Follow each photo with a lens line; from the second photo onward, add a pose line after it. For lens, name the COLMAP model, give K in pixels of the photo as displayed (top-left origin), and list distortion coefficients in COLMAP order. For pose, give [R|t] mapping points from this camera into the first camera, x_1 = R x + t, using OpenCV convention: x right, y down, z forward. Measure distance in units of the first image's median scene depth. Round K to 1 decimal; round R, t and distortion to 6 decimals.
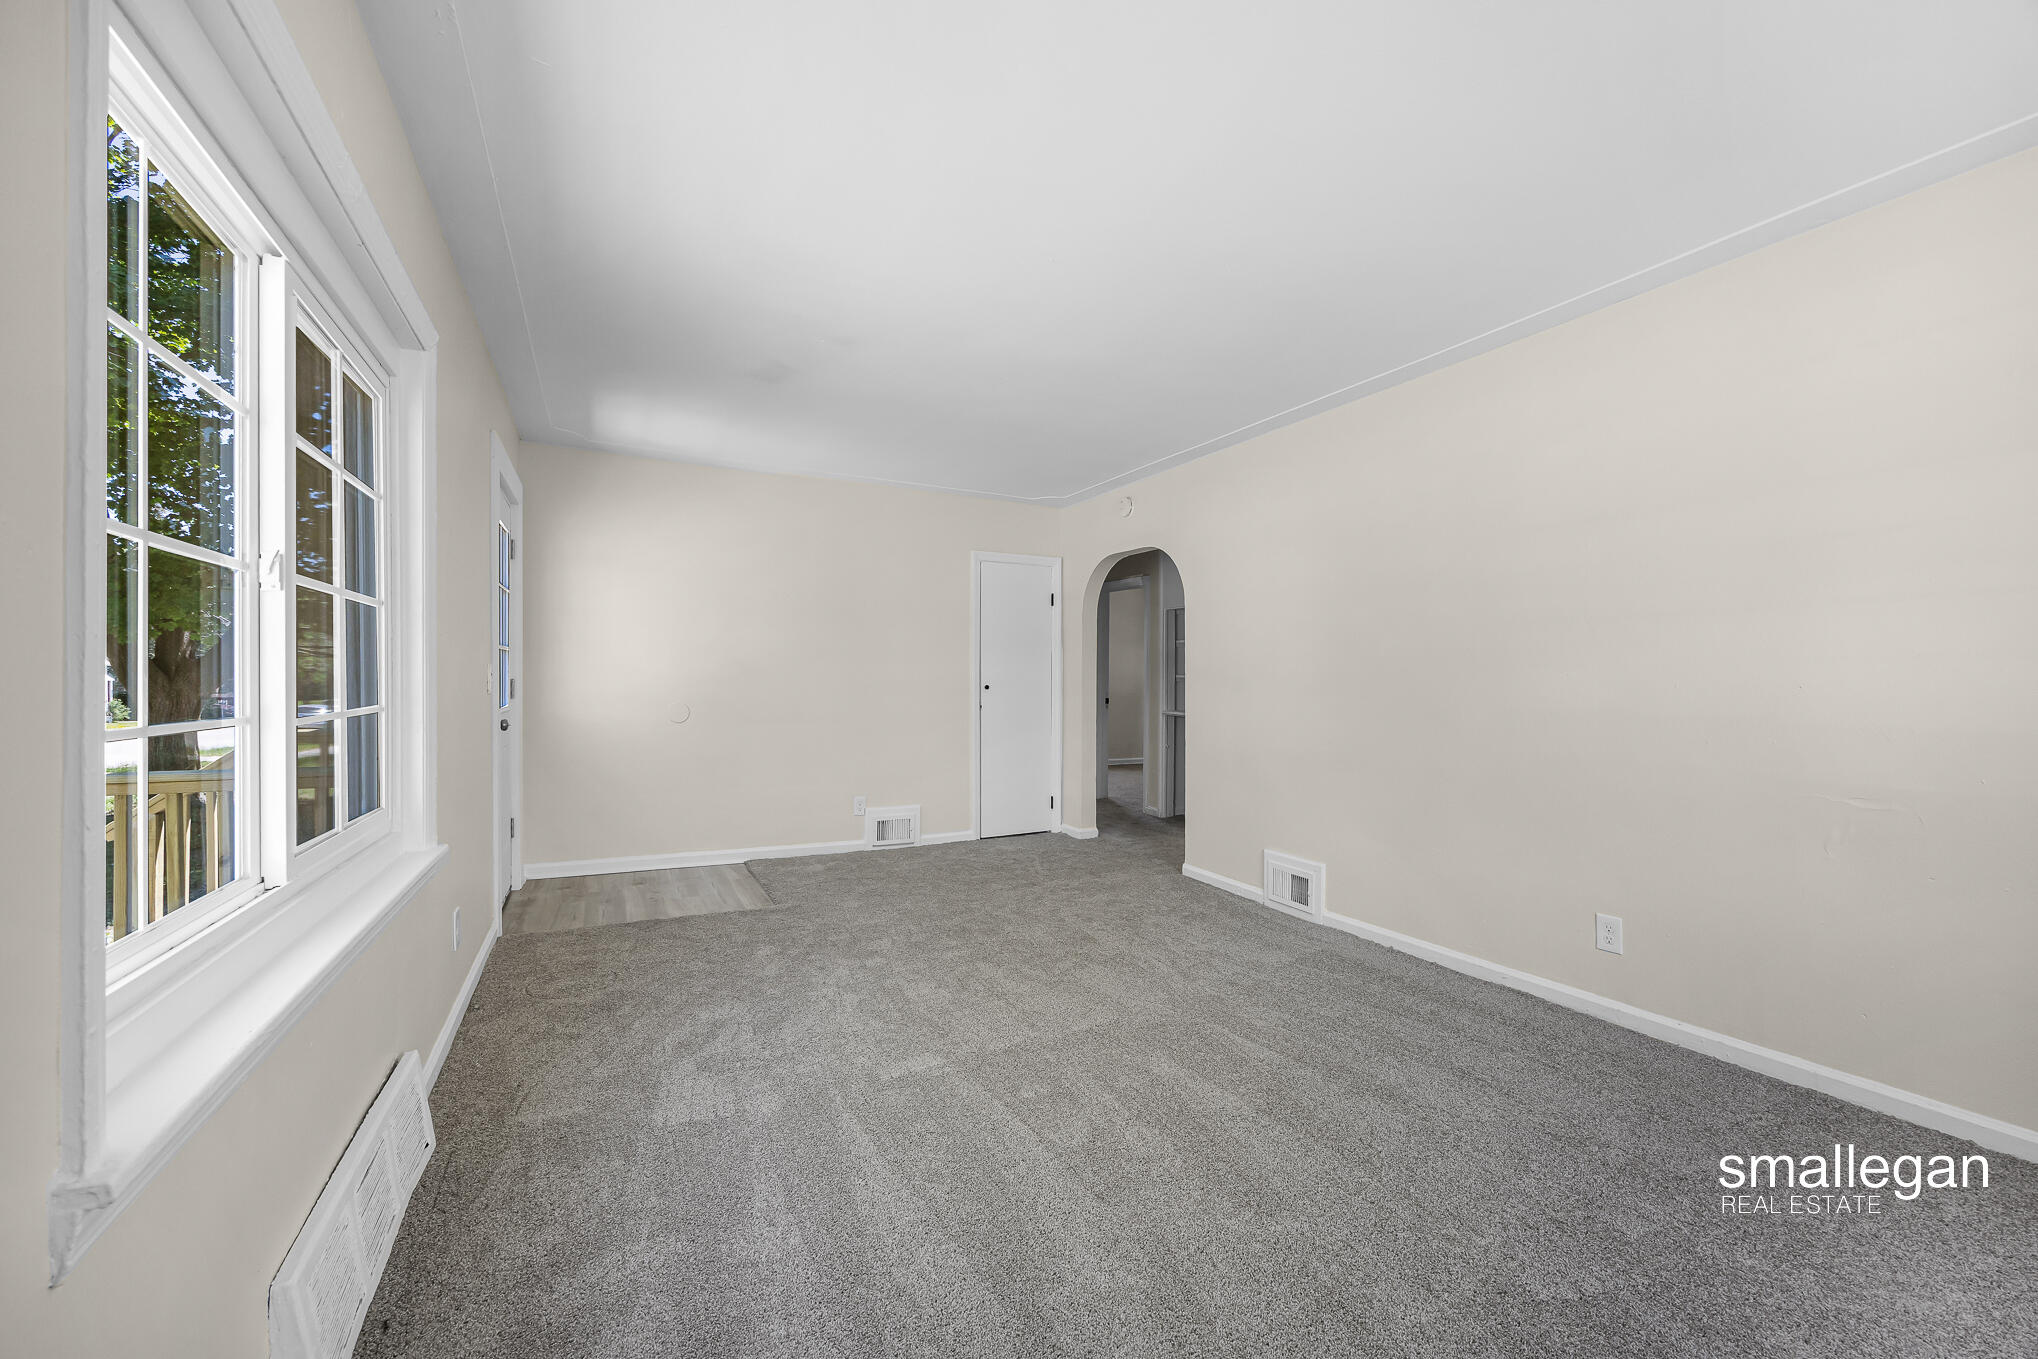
lens RADIAL K [[807.7, 0, 1023.2], [0, 807.7, 681.7], [0, 0, 1]] dist [0.011821, -0.000675]
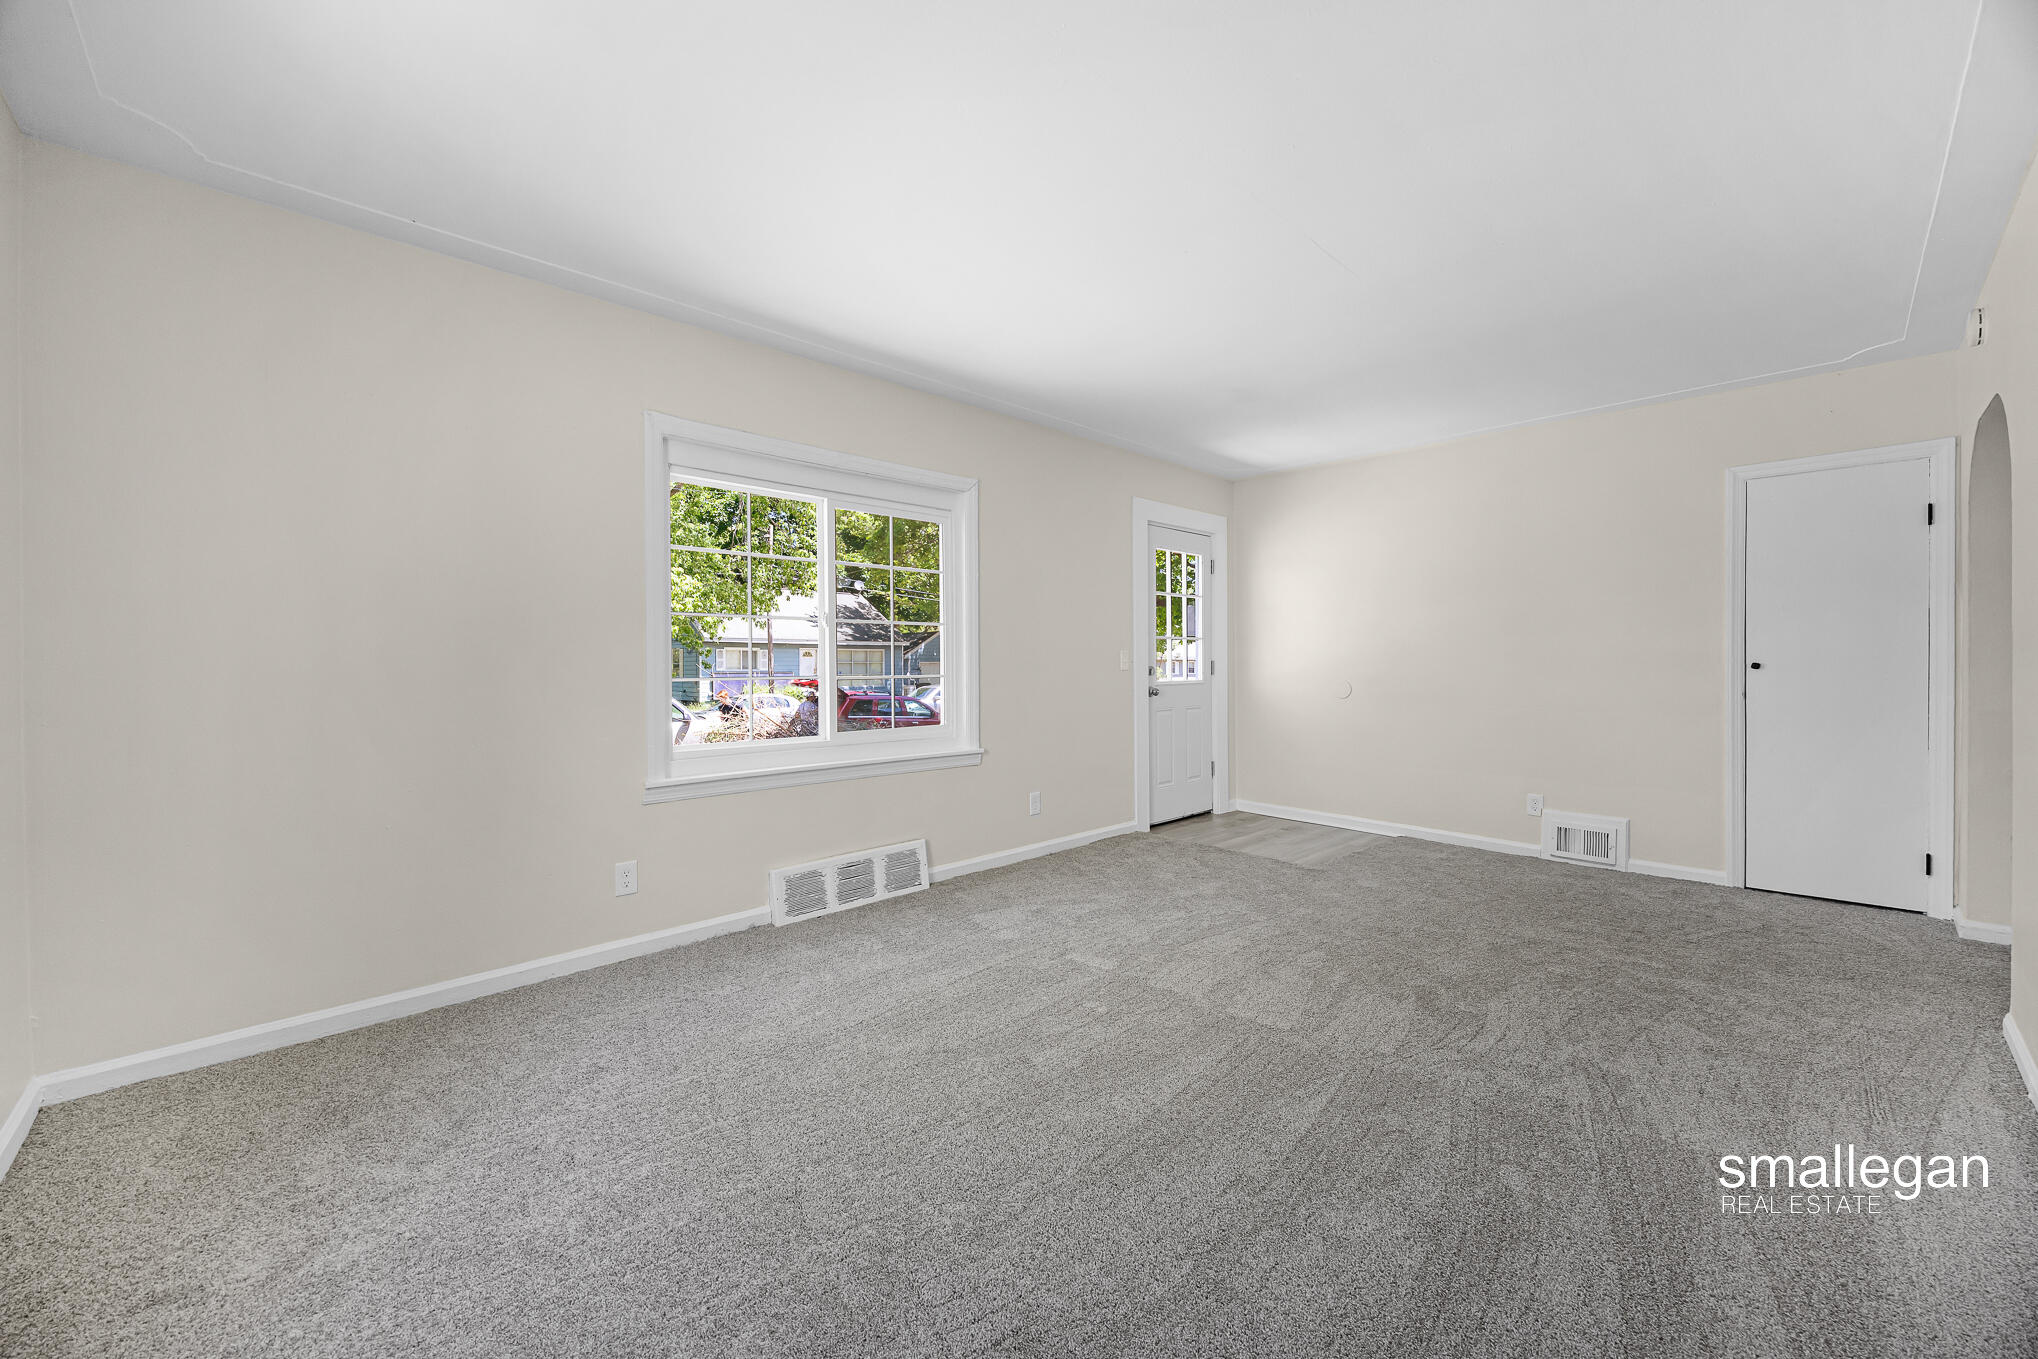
lens RADIAL K [[807.7, 0, 1024.2], [0, 807.7, 677.5], [0, 0, 1]] dist [0.011821, -0.000675]
pose [[0.274441, 0.013139, -0.961514, 0.615047], [0.008621, 0.999833, 0.016123, 0.000828], [0.961565, -0.012714, 0.274282, 0.315868]]
